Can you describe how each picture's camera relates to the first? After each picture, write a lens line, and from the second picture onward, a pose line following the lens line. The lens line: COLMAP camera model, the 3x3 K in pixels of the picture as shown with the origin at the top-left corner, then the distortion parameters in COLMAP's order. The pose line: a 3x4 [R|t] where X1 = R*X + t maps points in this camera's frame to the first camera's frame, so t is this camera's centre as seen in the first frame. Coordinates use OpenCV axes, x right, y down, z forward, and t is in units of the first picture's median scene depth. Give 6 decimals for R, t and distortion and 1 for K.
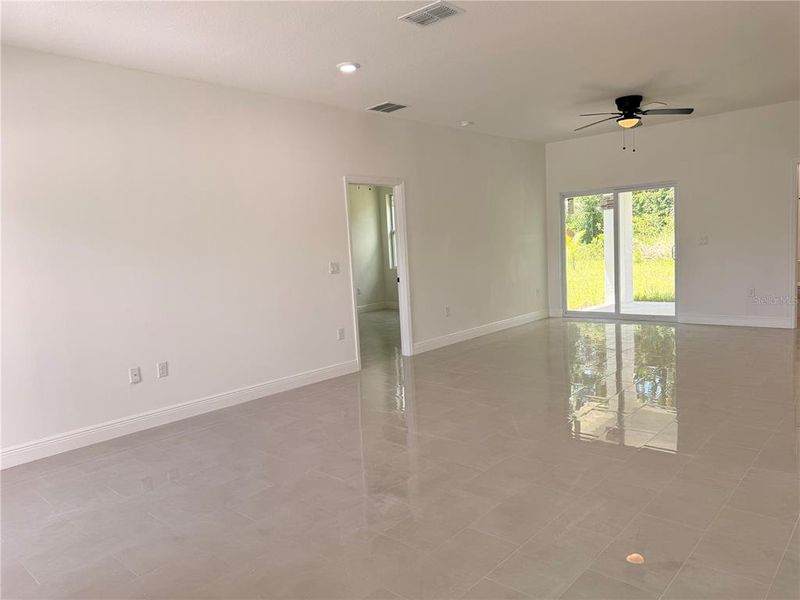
lens RADIAL K [[561.9, 0, 400.0], [0, 561.9, 300.0], [0, 0, 1]] dist [0.036986, -0.000303]
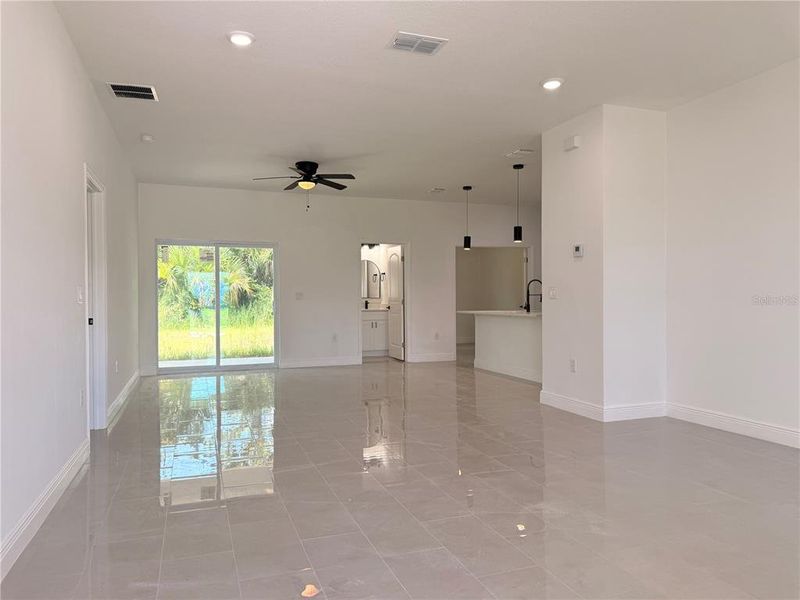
lens RADIAL K [[561.9, 0, 400.0], [0, 561.9, 300.0], [0, 0, 1]] dist [0.036986, -0.000303]
pose [[0.449966, 0.054406, 0.891387, -0.374205], [0.068910, 0.993051, -0.095397, 0.026133], [-0.890383, 0.104351, 0.443090, 0.267762]]
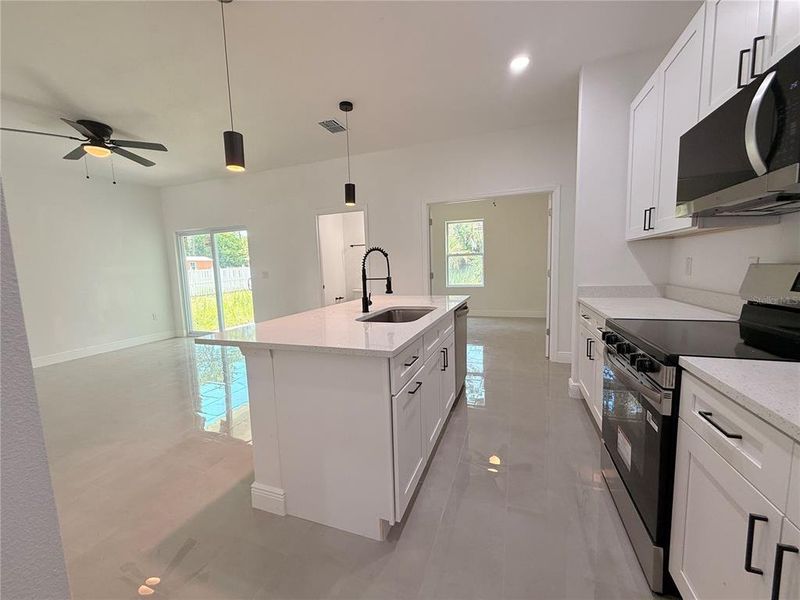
lens RADIAL K [[314.6, 0, 400.0], [0, 314.6, 300.0], [0, 0, 1]] dist [-0.001908, -0.000167]
pose [[0.918025, -0.007966, 0.396442, 0.486602], [0.013655, 0.999840, -0.011529, -0.036981], [-0.396287, 0.015997, 0.917987, 0.240334]]
